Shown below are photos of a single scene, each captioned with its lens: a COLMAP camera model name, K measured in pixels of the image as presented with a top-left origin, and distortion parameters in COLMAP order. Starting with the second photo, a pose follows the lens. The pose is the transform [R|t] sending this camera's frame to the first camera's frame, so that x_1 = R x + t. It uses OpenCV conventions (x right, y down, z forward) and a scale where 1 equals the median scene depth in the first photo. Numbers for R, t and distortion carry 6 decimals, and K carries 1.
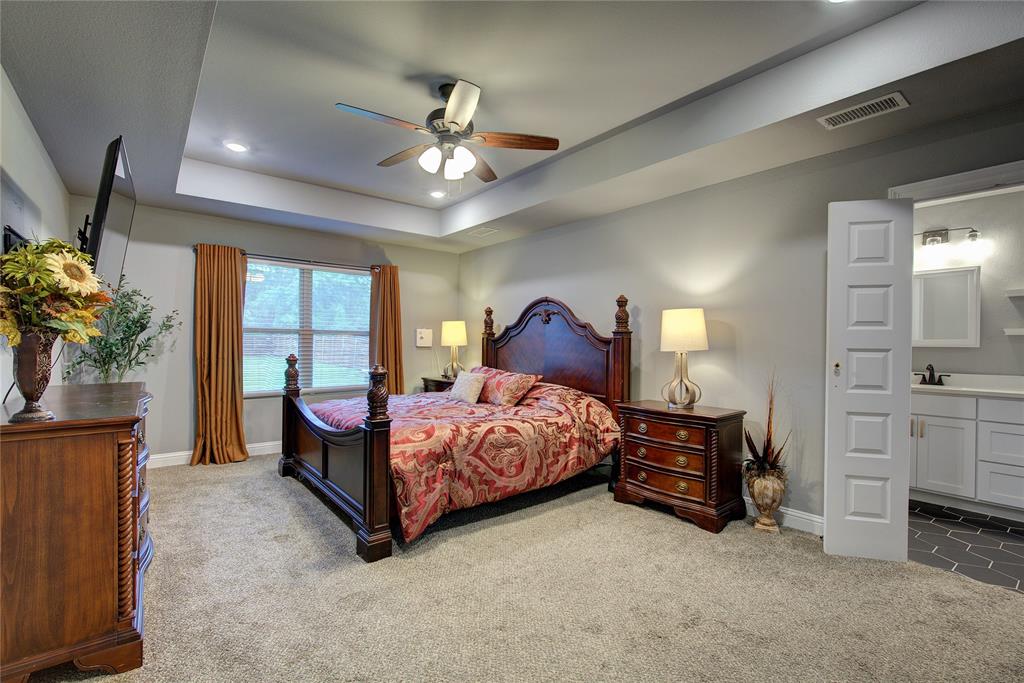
lens RADIAL K [[464.8, 0, 515.0], [0, 464.8, 346.1], [0, 0, 1]] dist [-0.001584, 0.000931]
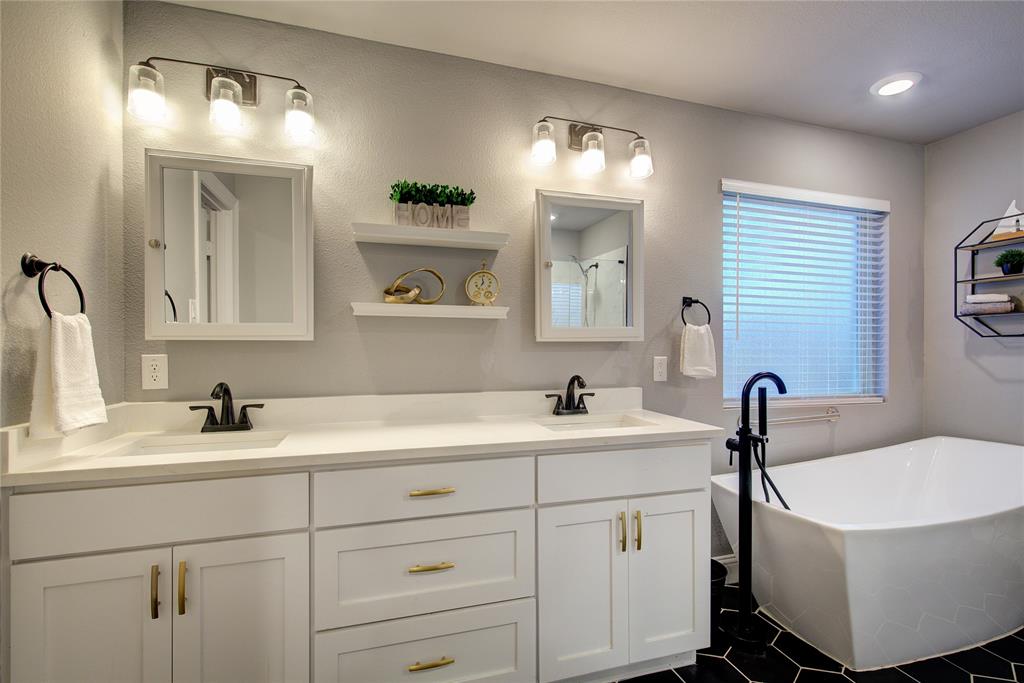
lens RADIAL K [[464.8, 0, 515.0], [0, 464.8, 346.1], [0, 0, 1]] dist [-0.001584, 0.000931]
pose [[0.364900, -0.008177, 0.931011, 0.637032], [0.010723, 0.999932, 0.004580, 0.008601], [-0.930985, 0.008312, 0.364963, 0.638805]]
